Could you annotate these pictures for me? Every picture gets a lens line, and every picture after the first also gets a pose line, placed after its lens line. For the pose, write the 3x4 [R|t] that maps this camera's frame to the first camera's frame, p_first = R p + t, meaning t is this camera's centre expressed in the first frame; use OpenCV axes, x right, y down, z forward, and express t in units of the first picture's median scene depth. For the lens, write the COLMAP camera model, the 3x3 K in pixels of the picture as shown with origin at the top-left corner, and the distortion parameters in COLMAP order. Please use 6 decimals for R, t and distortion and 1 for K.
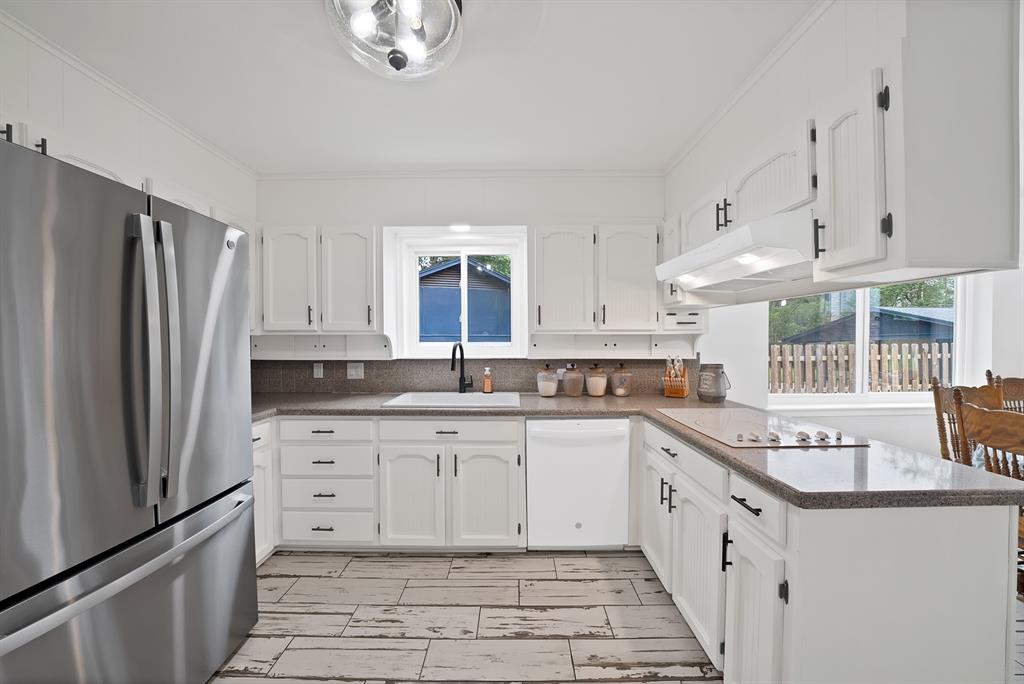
lens RADIAL K [[366.9, 0, 516.0], [0, 366.9, 344.8], [0, 0, 1]] dist [-0.019181, 0.000130]
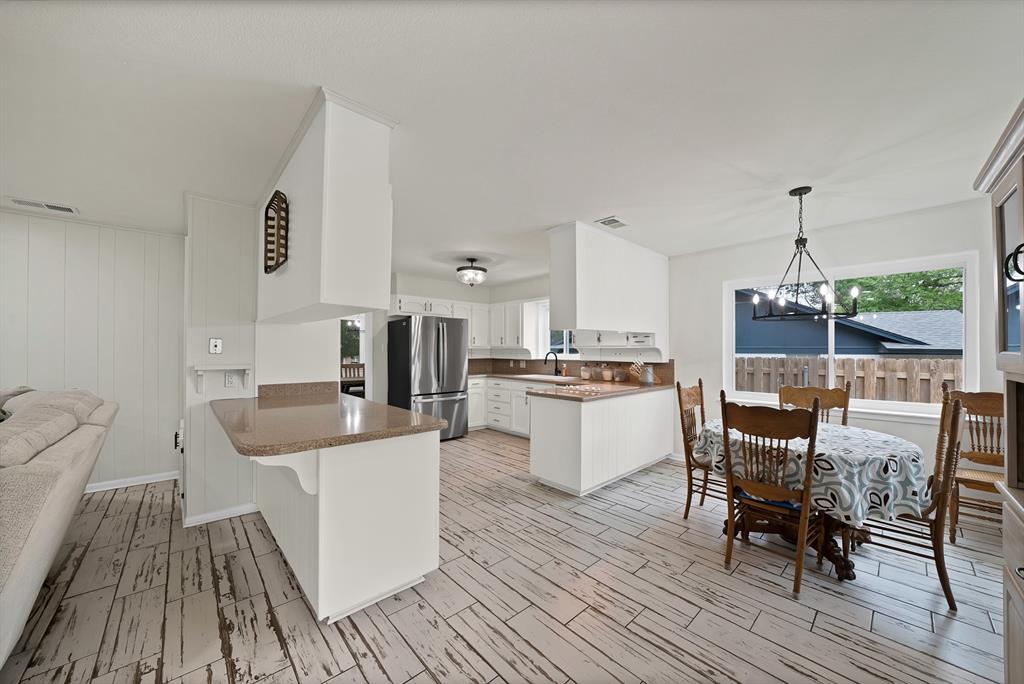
lens RADIAL K [[386.2, 0, 540.4], [0, 386.2, 348.0], [0, 0, 1]] dist [-0.000770, 0.000036]
pose [[0.711259, -0.000262, -0.702930, 1.534724], [-0.014497, 0.999782, -0.015042, 0.006726], [0.702780, 0.020889, 0.711100, -0.735533]]
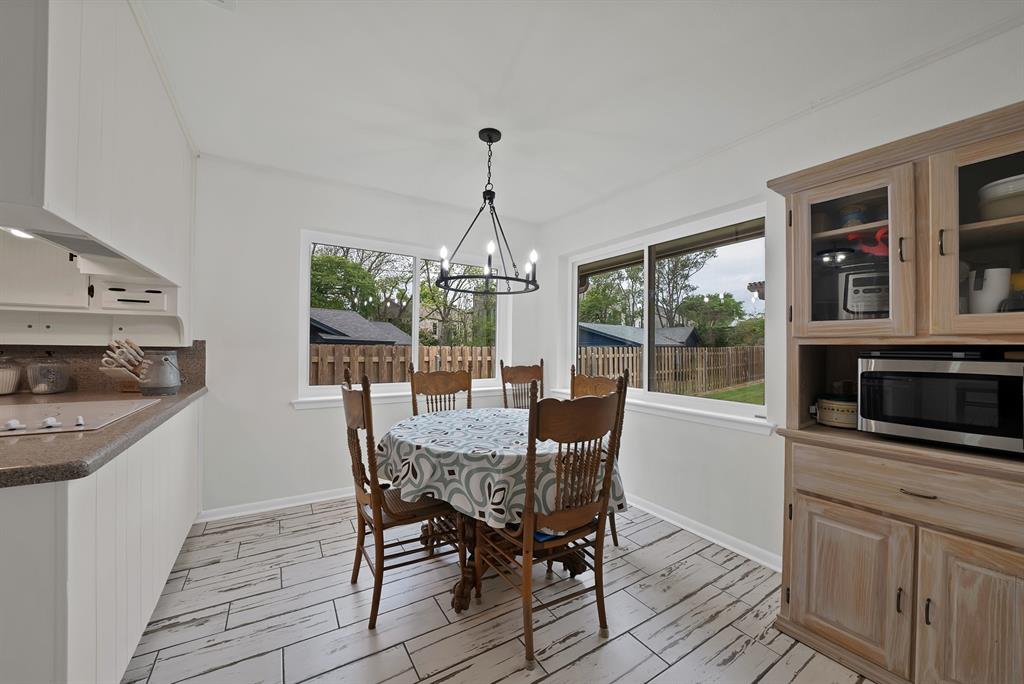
lens RADIAL K [[363.5, 0, 503.4], [0, 363.5, 345.8], [0, 0, 1]] dist [-0.019954, 0.000332]
pose [[0.858178, 0.013782, 0.513167, 0.813296], [-0.005836, 0.999837, -0.017093, 0.052792], [-0.513319, 0.011674, 0.858119, -0.126797]]
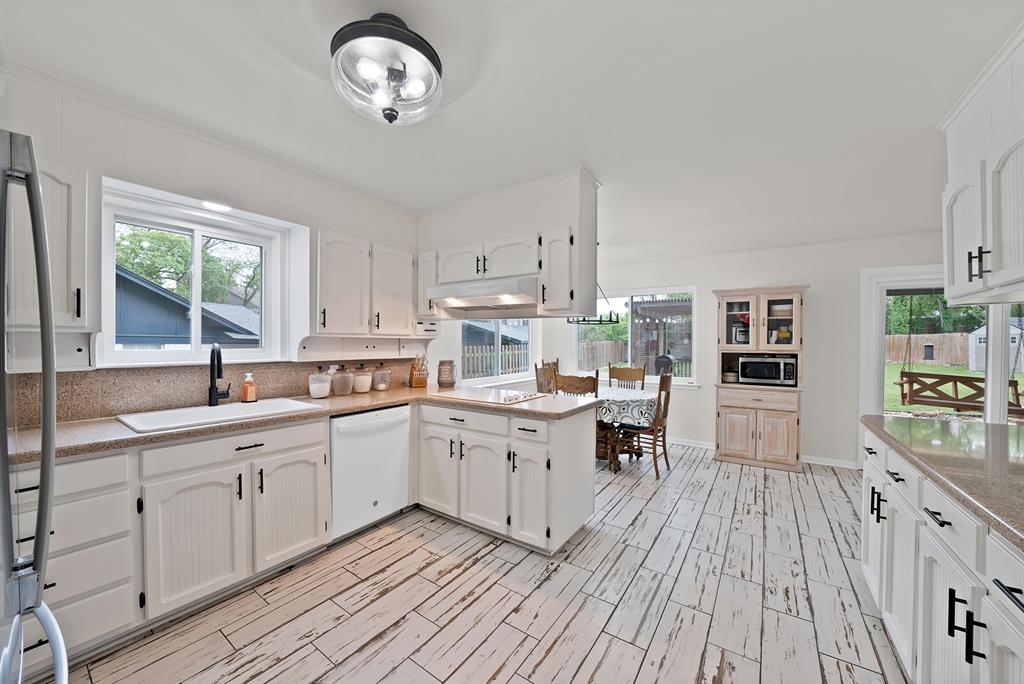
lens RADIAL K [[366.9, 0, 516.0], [0, 366.9, 344.8], [0, 0, 1]] dist [-0.019181, 0.000130]
pose [[0.564314, 0.001727, 0.825559, -0.491000], [0.004479, 0.999977, -0.005154, 0.001495], [-0.825548, 0.006606, 0.564293, -0.019581]]
